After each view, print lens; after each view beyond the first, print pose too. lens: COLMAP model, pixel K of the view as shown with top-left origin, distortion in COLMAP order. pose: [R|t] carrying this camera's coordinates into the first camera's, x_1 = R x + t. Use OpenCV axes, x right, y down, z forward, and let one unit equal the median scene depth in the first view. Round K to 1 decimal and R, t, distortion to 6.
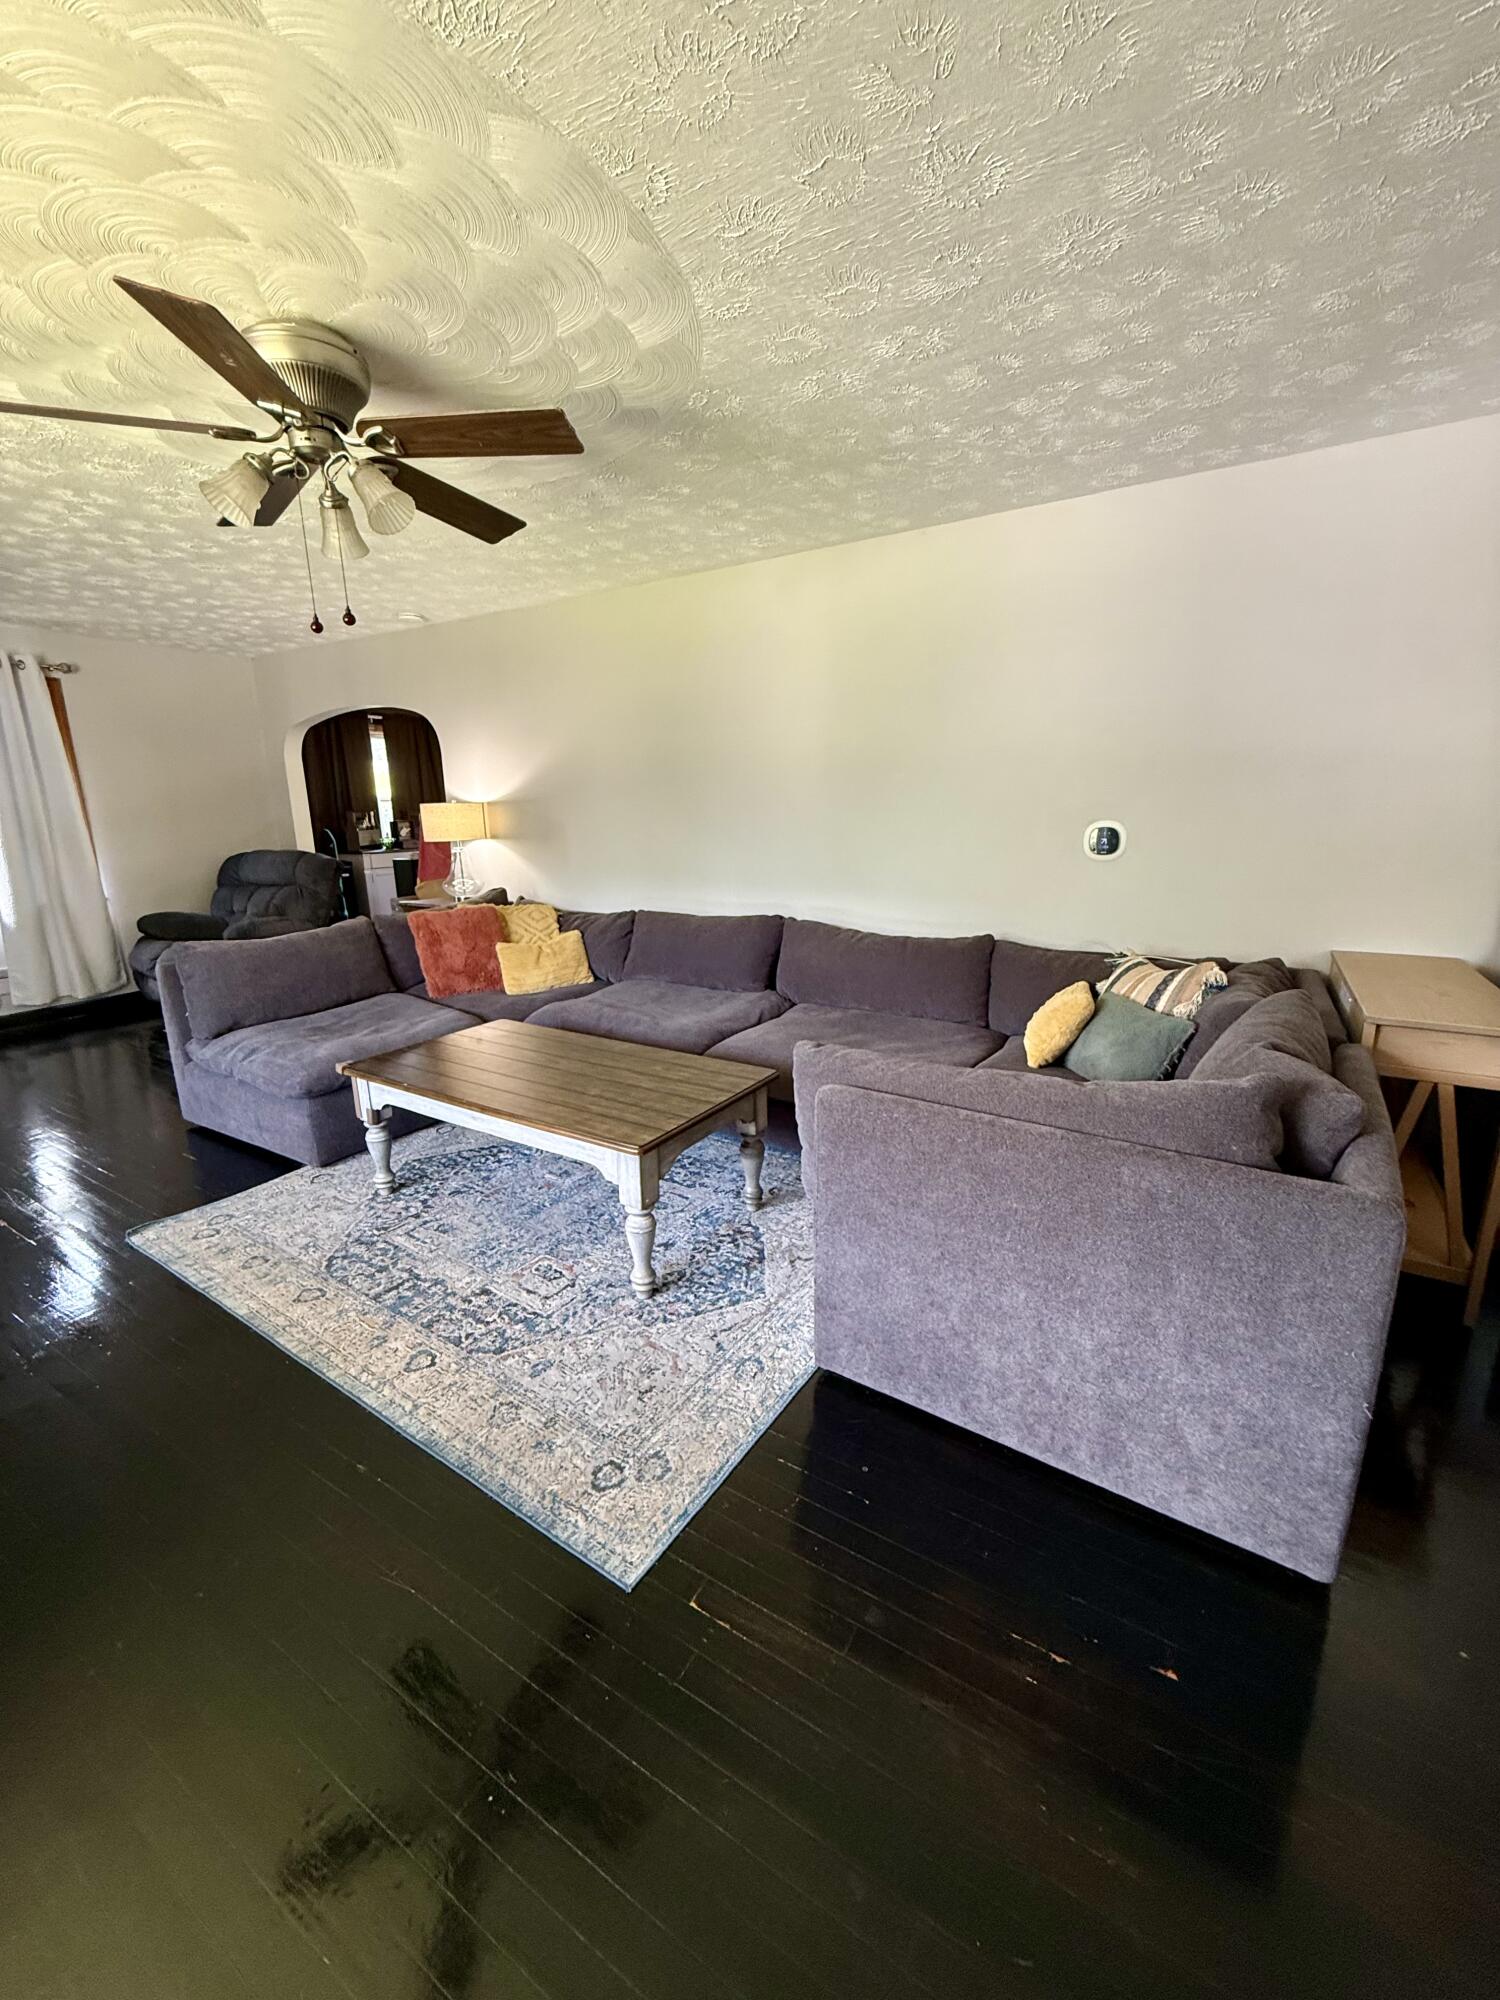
lens RADIAL K [[807.3, 0, 750.0], [0, 807.3, 1000.0], [0, 0, 1]] dist [0.000721, -0.000386]
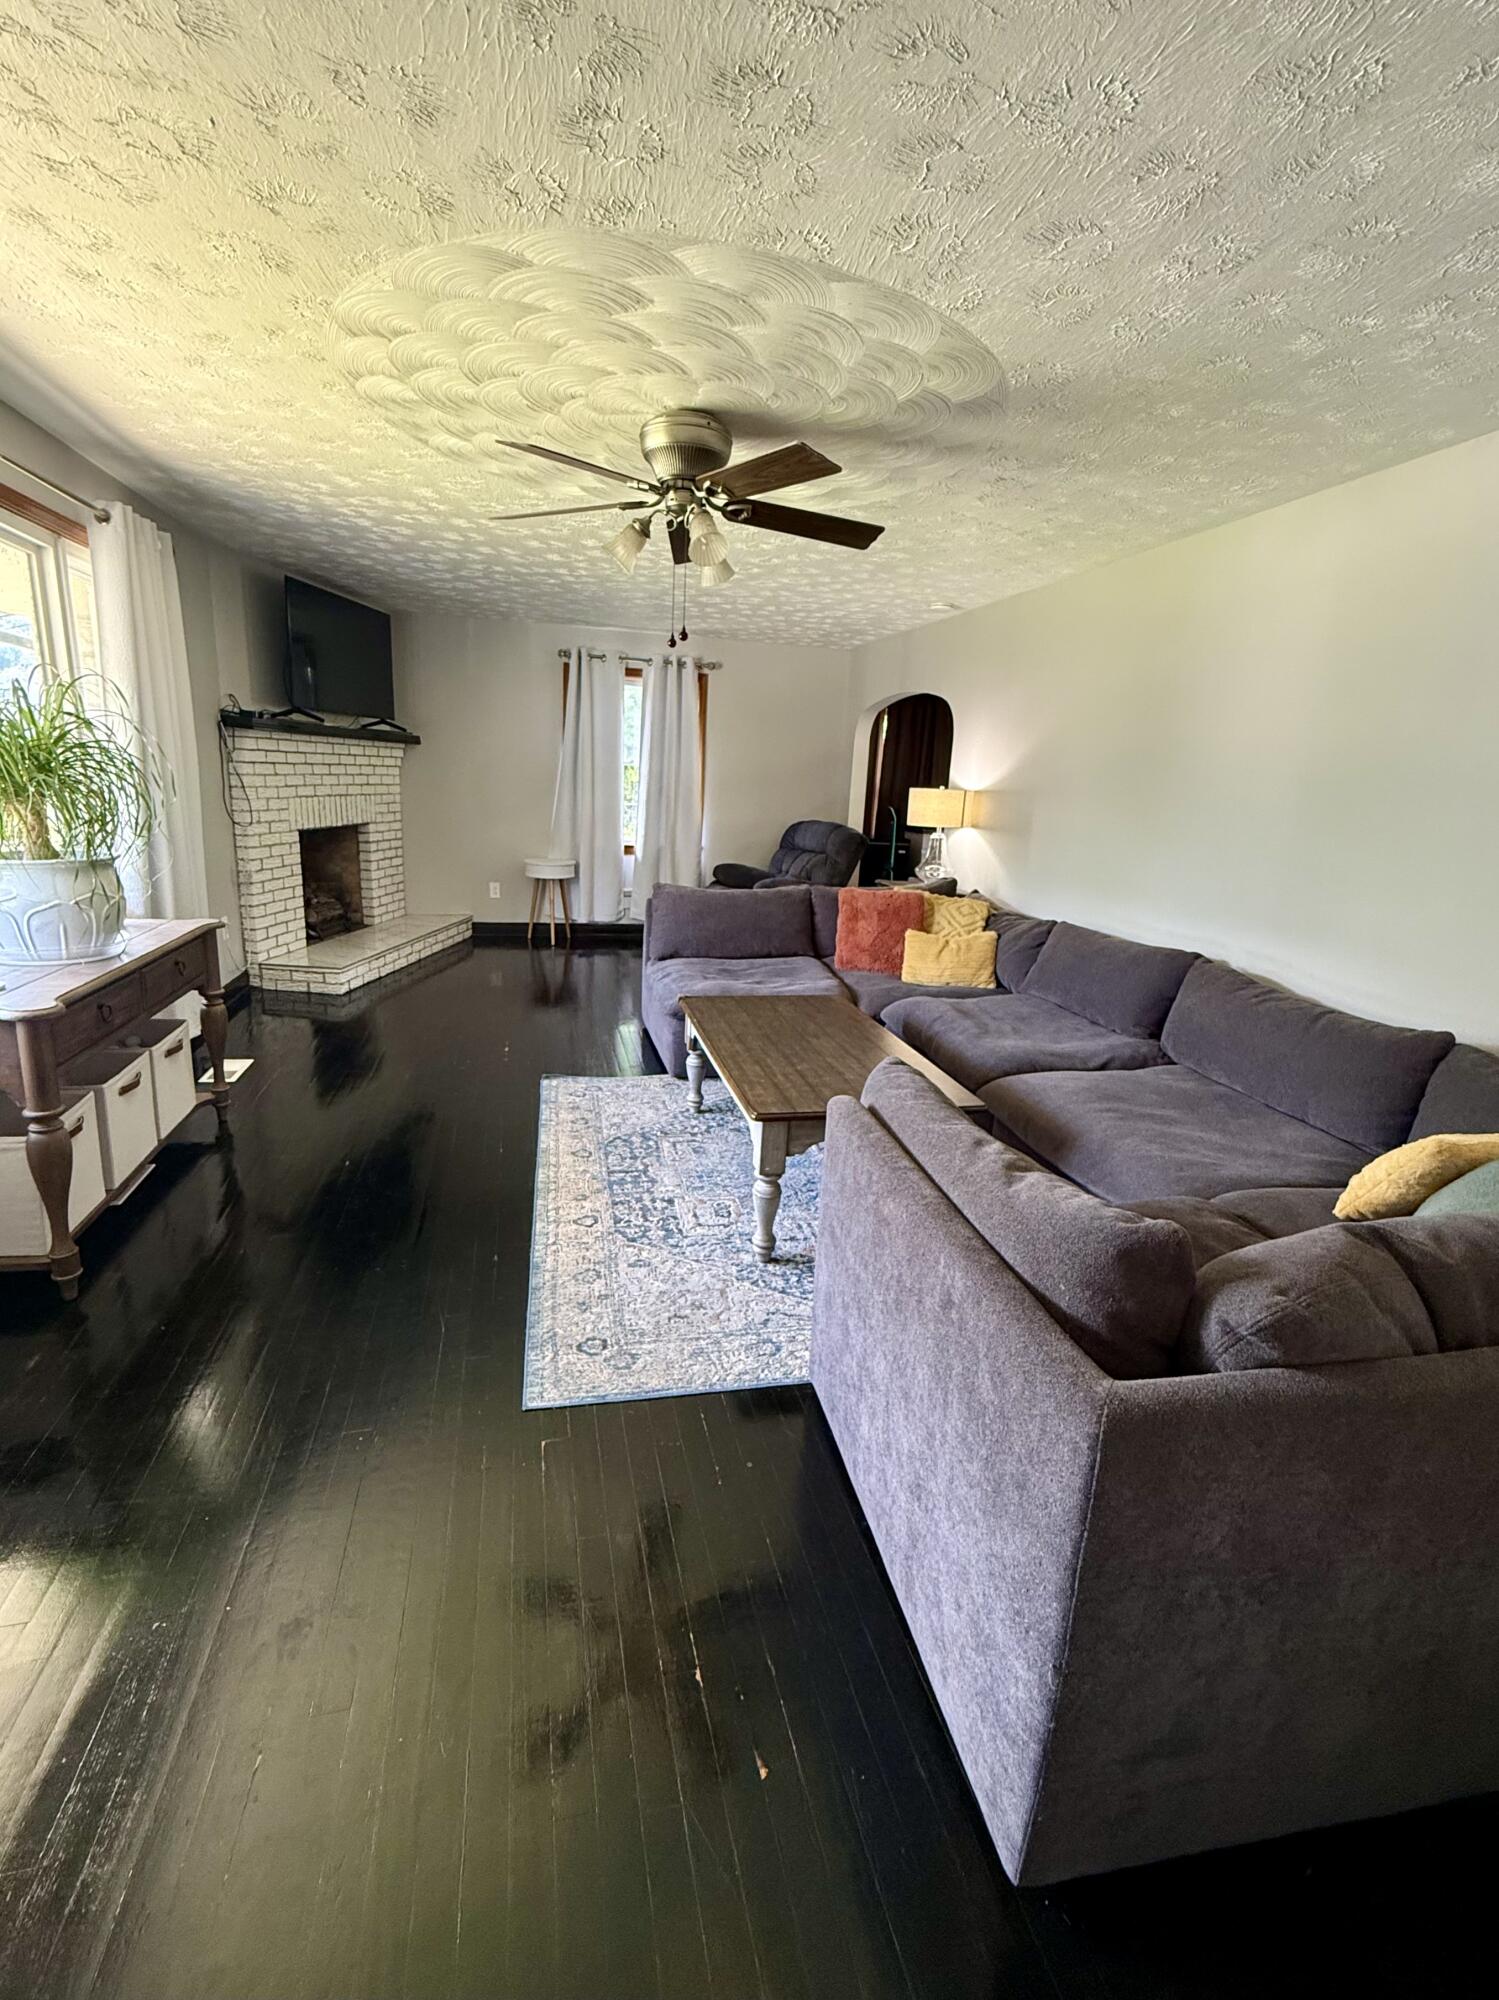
lens RADIAL K [[898.8, 0, 739.2], [0, 898.8, 997.8], [0, 0, 1]] dist [0.003226, 0.000455]
pose [[0.703432, 0.220083, -0.675831, 0.529258], [-0.227001, 0.970619, 0.079808, -0.049492], [0.673539, 0.097275, 0.732723, 0.077255]]
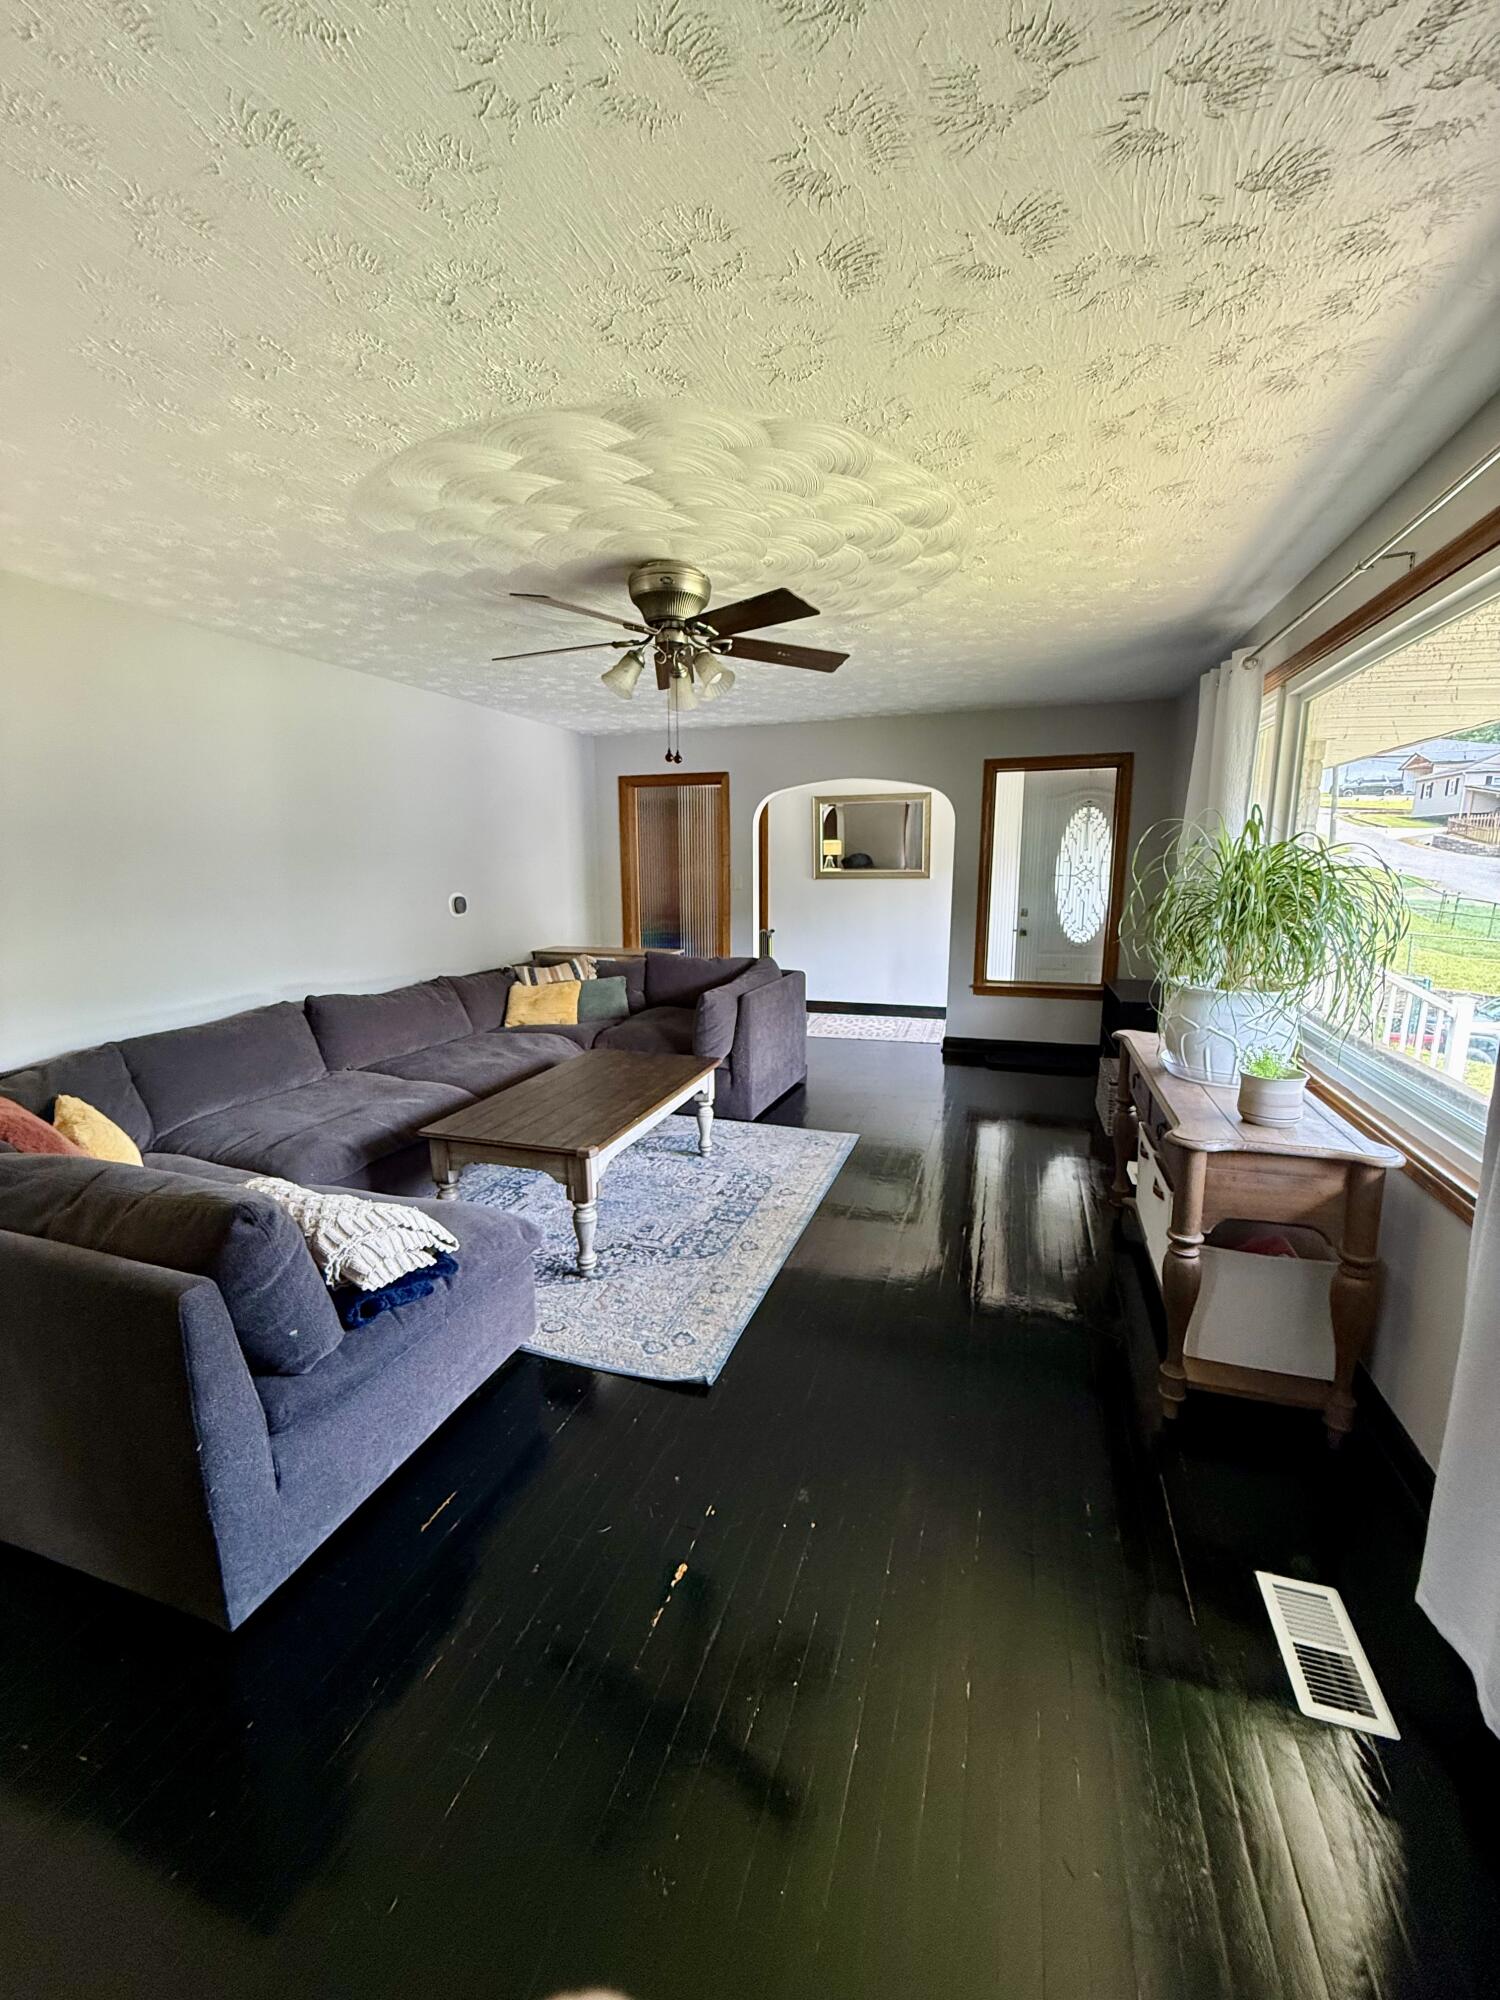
lens RADIAL K [[795.9, 0, 753.0], [0, 795.9, 1000.0], [0, 0, 1]] dist [-0.002600, 0.000486]
pose [[-0.259908, -0.157247, 0.952744, -1.644678], [0.243857, 0.943984, 0.222325, -0.294987], [-0.934335, 0.290117, -0.207003, 1.084650]]
